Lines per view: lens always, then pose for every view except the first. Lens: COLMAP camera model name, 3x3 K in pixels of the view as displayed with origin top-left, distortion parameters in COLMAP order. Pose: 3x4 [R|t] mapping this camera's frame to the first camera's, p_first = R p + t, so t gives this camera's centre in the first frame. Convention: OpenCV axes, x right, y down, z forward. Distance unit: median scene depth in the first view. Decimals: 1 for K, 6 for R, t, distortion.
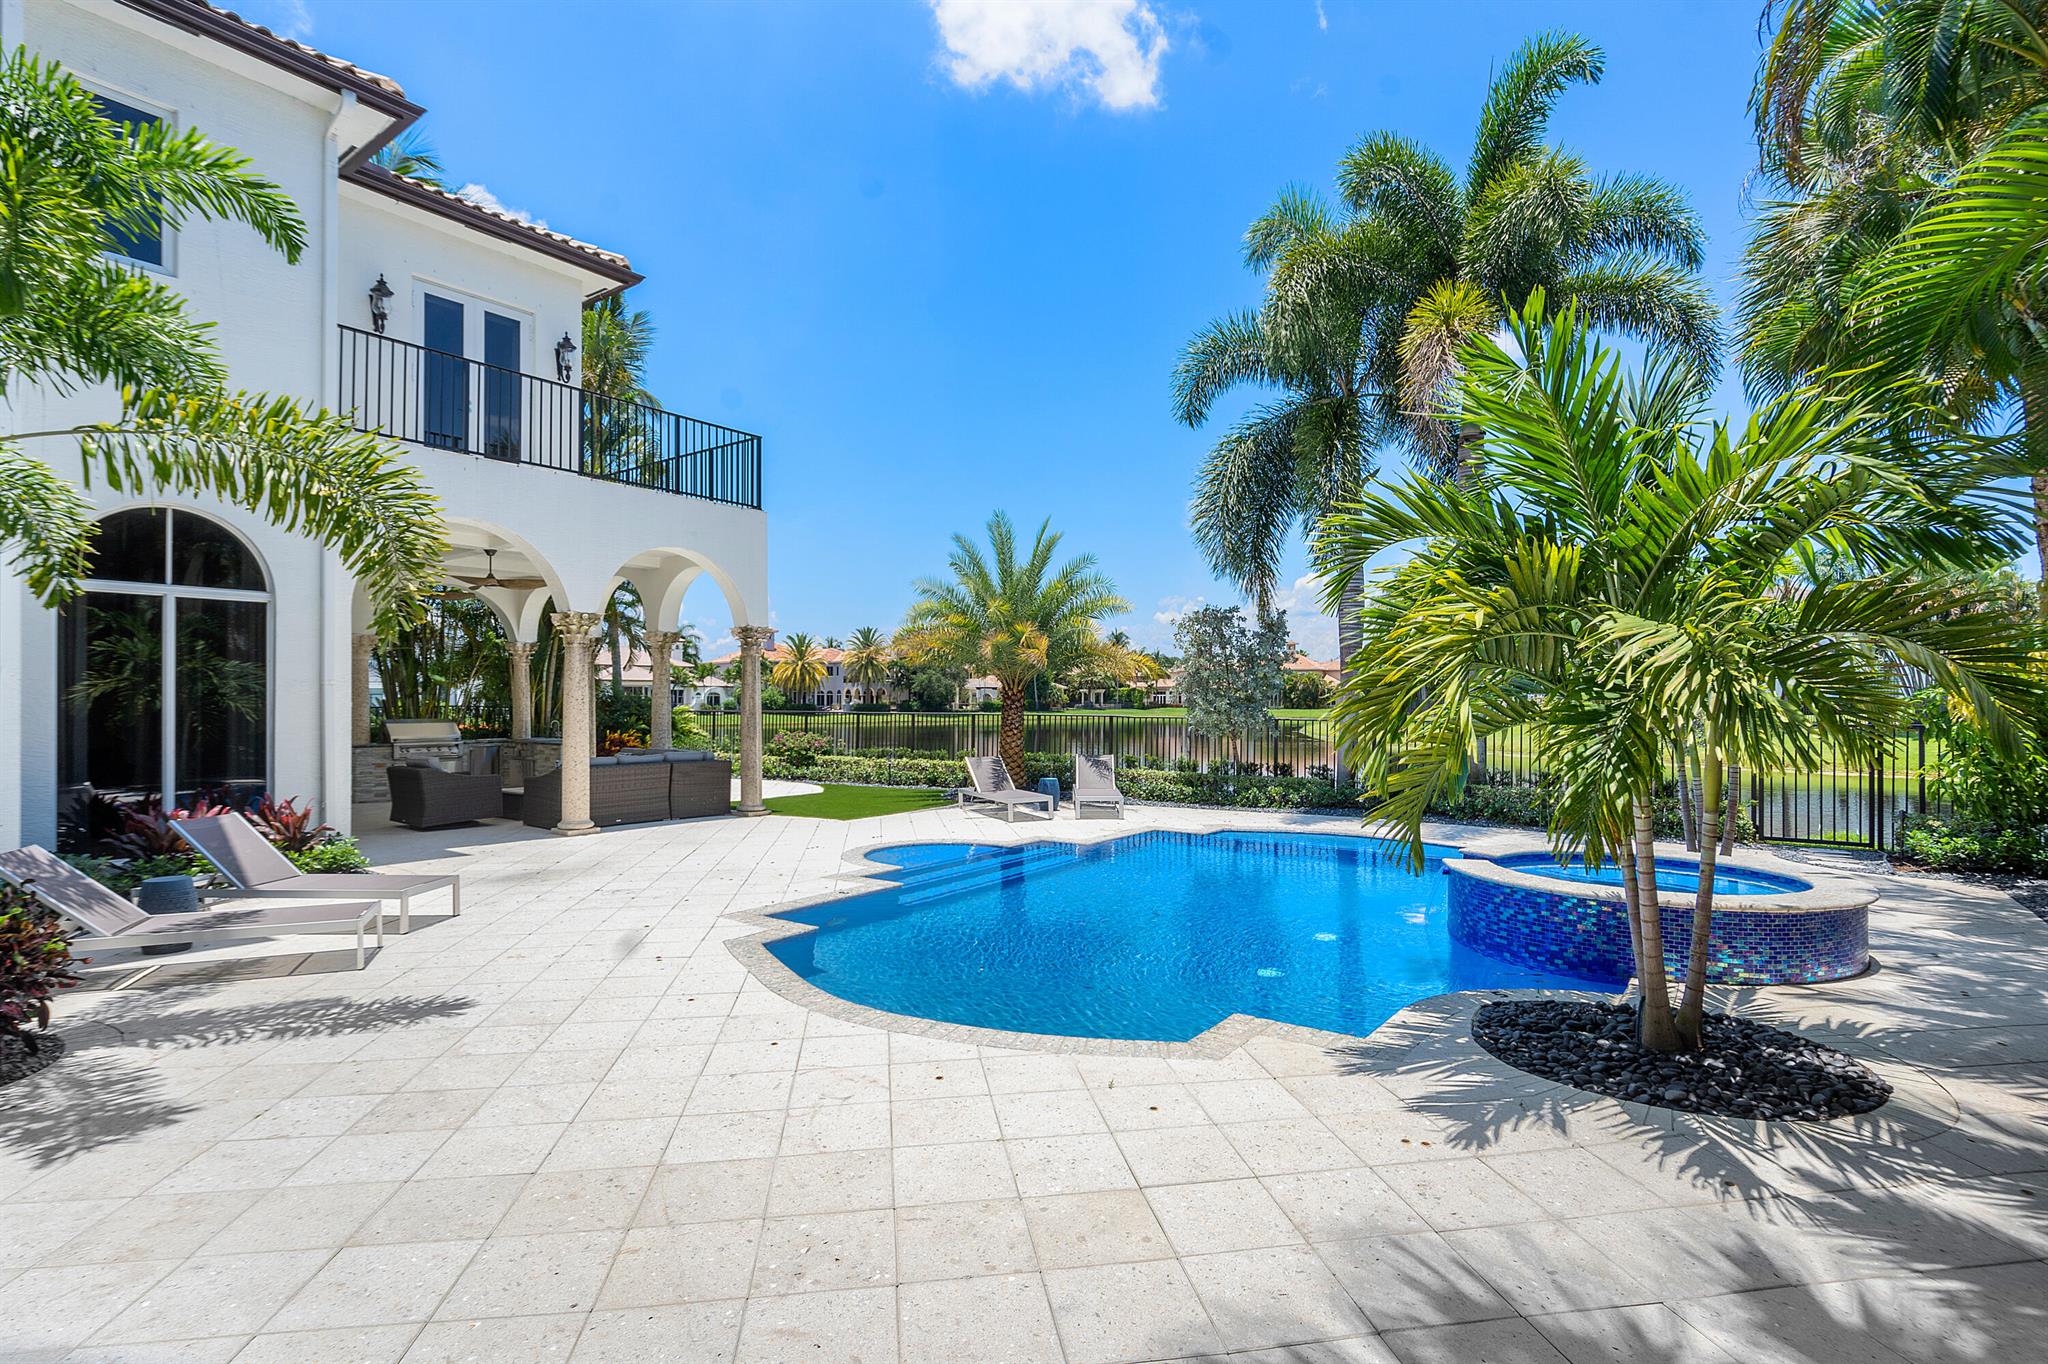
lens RADIAL K [[987.9, 0, 1025.5], [0, 987.9, 685.3], [0, 0, 1]] dist [-0.008021, 0.003345]
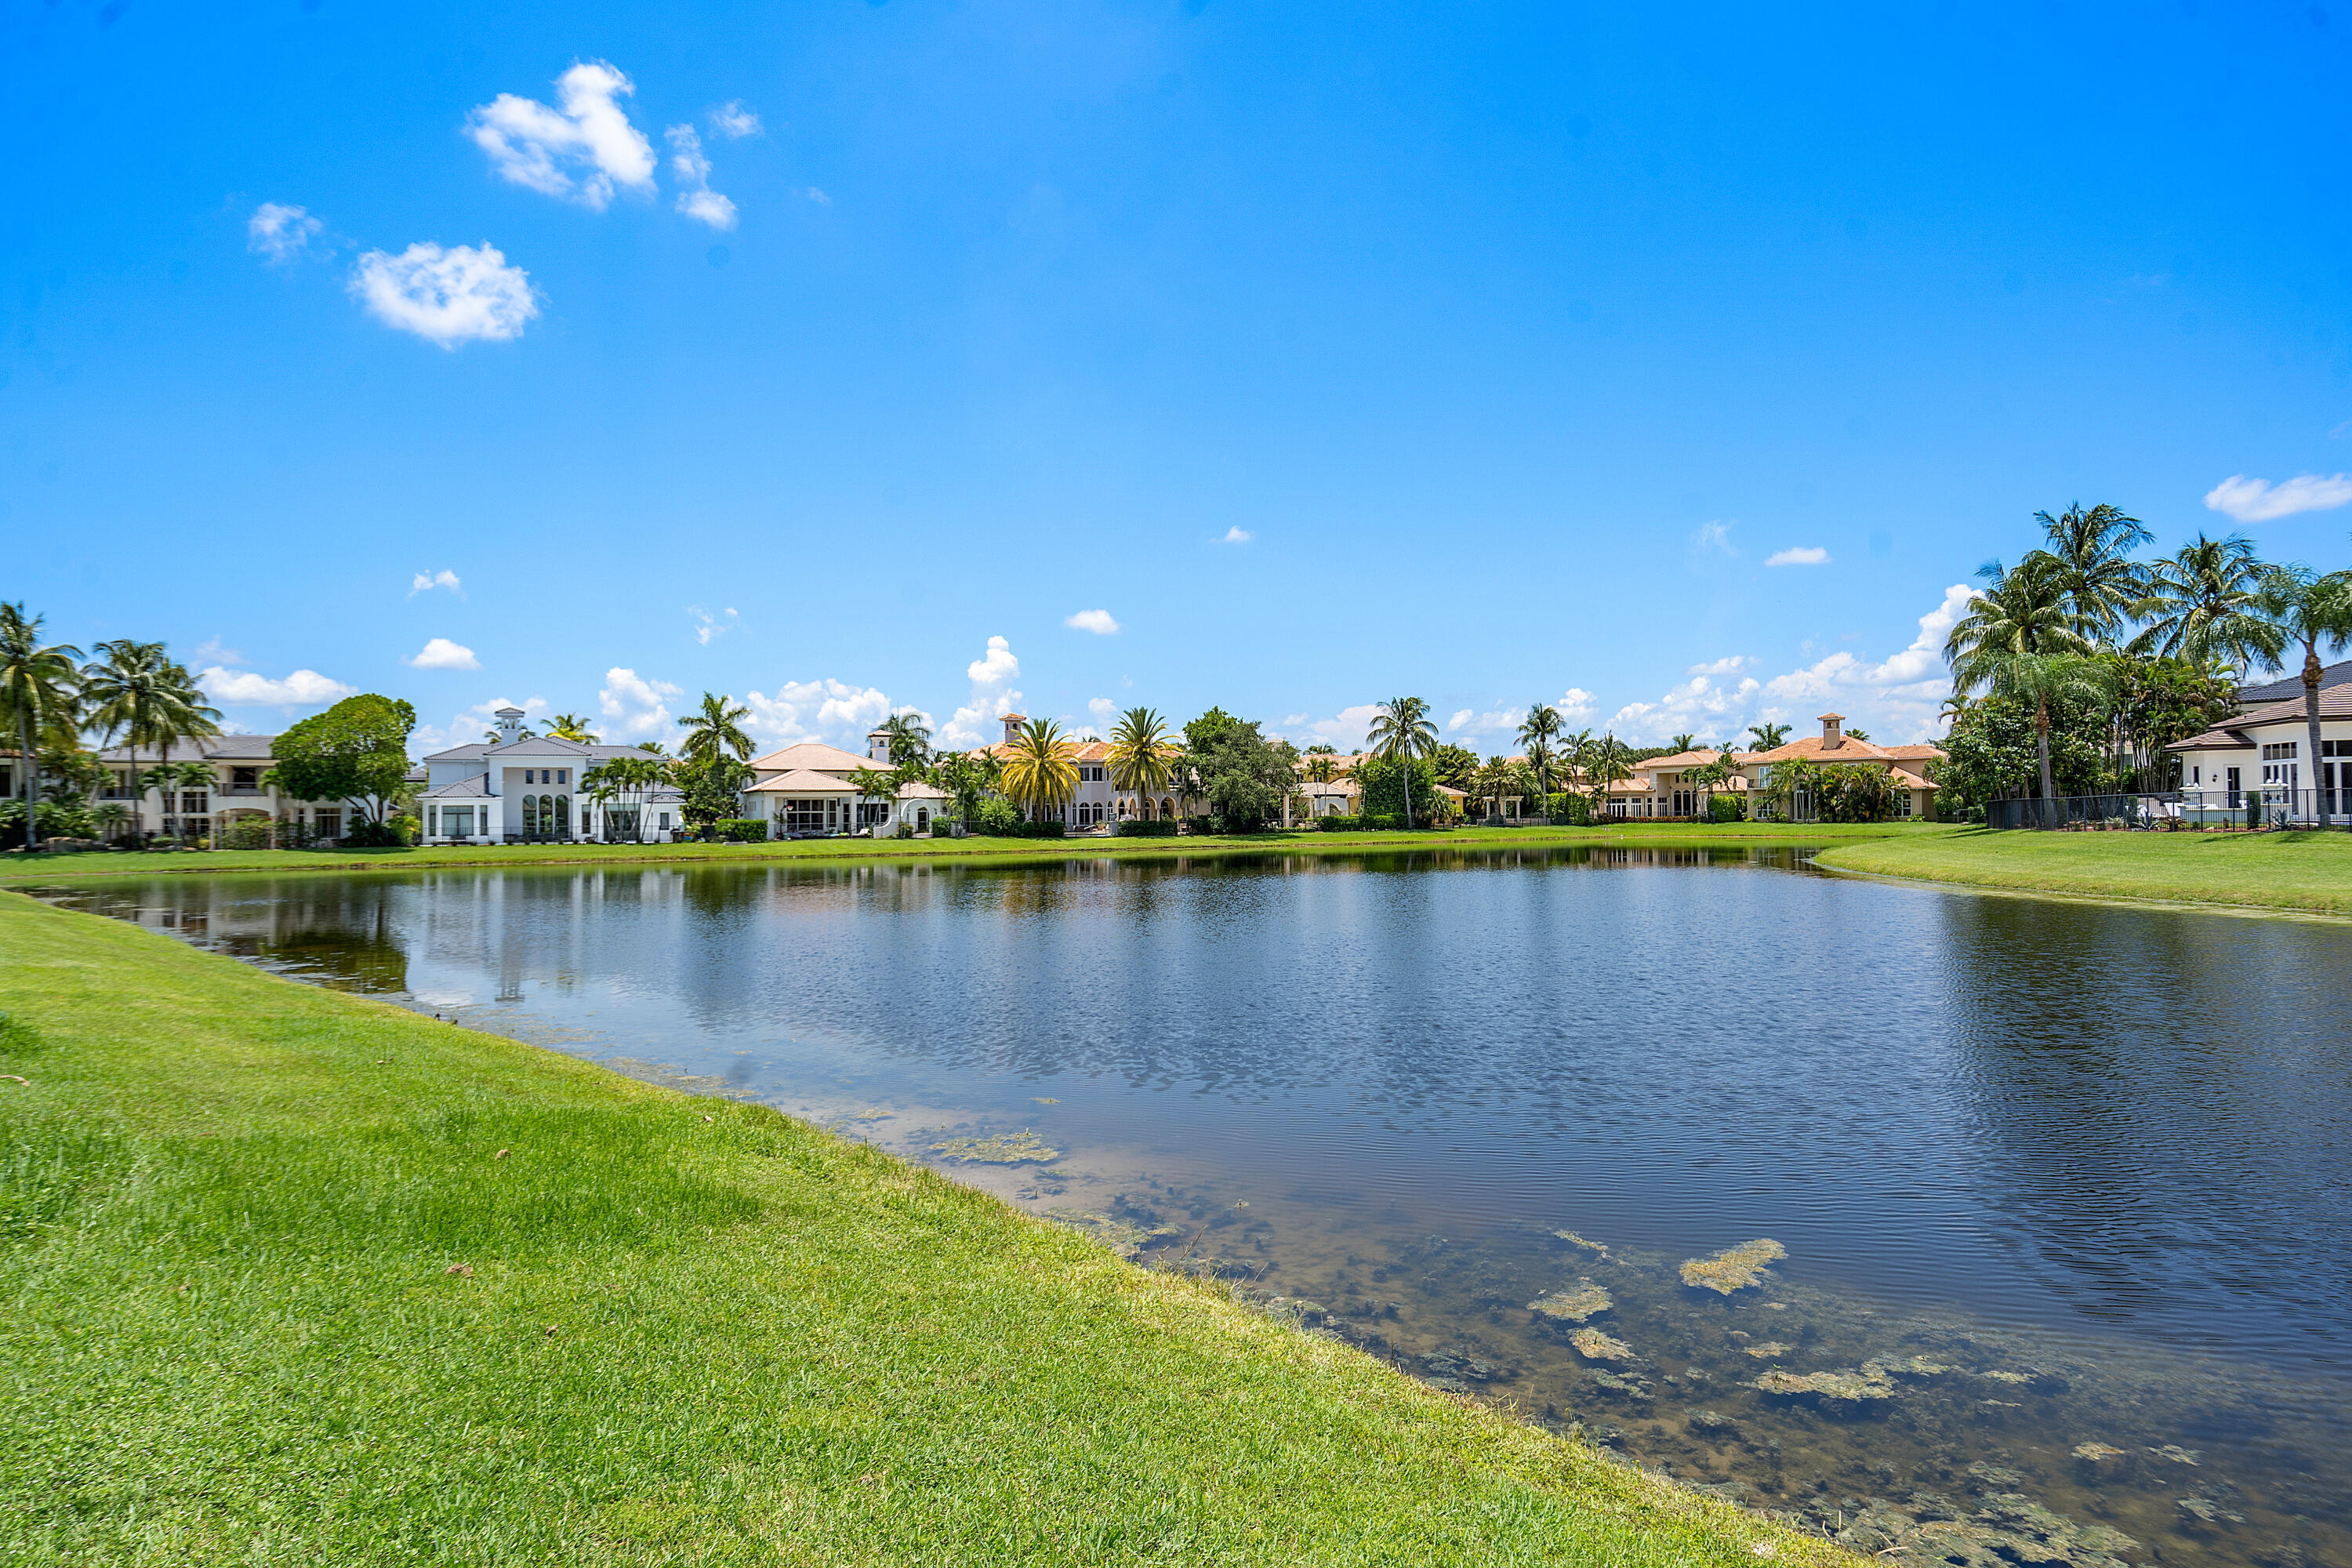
lens RADIAL K [[1289.3, 0, 1189.3], [0, 1289.3, 799.5], [0, 0, 1]] dist [-0.004231, -0.000065]
pose [[0.972588, -0.014283, -0.232098, 0.547287], [0.014026, 0.999898, -0.002757, 0.048961], [0.232114, -0.000574, 0.972689, 1.020672]]
